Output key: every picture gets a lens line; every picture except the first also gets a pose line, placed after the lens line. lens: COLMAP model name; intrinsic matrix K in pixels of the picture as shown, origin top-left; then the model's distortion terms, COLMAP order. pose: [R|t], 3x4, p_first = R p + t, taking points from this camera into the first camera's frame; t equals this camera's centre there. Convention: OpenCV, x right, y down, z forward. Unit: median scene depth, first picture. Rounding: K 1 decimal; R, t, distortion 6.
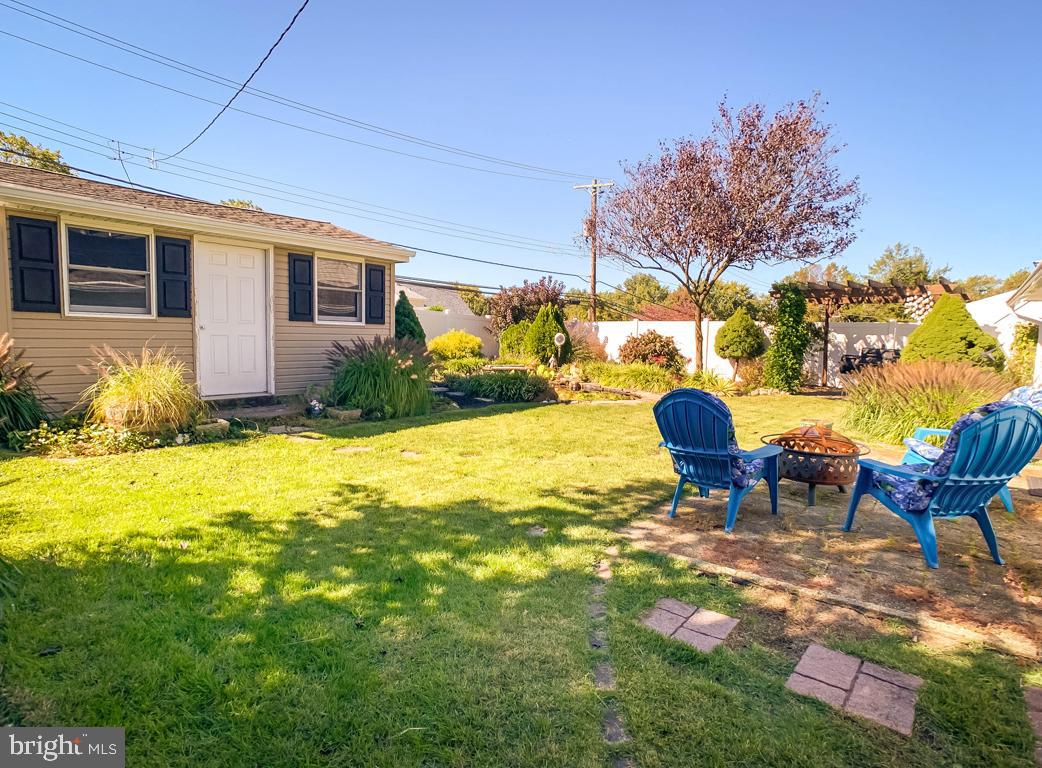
lens RADIAL K [[553.7, 0, 517.6], [0, 553.7, 382.8], [0, 0, 1]] dist [-0.065033, 0.025074]
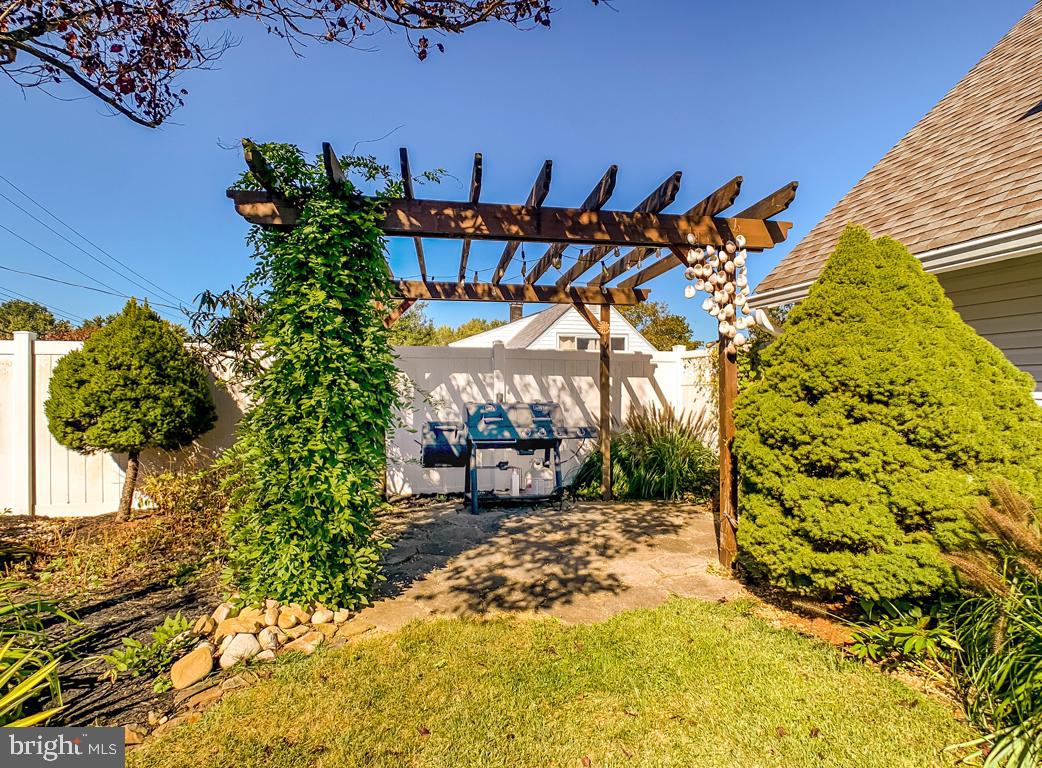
lens RADIAL K [[553.7, 0, 517.6], [0, 553.7, 382.8], [0, 0, 1]] dist [-0.065033, 0.025074]
pose [[0.589135, -0.014054, 0.807913, 0.303674], [0.083082, 0.995603, -0.043264, -0.056196], [-0.803752, 0.092611, 0.587712, 0.682460]]
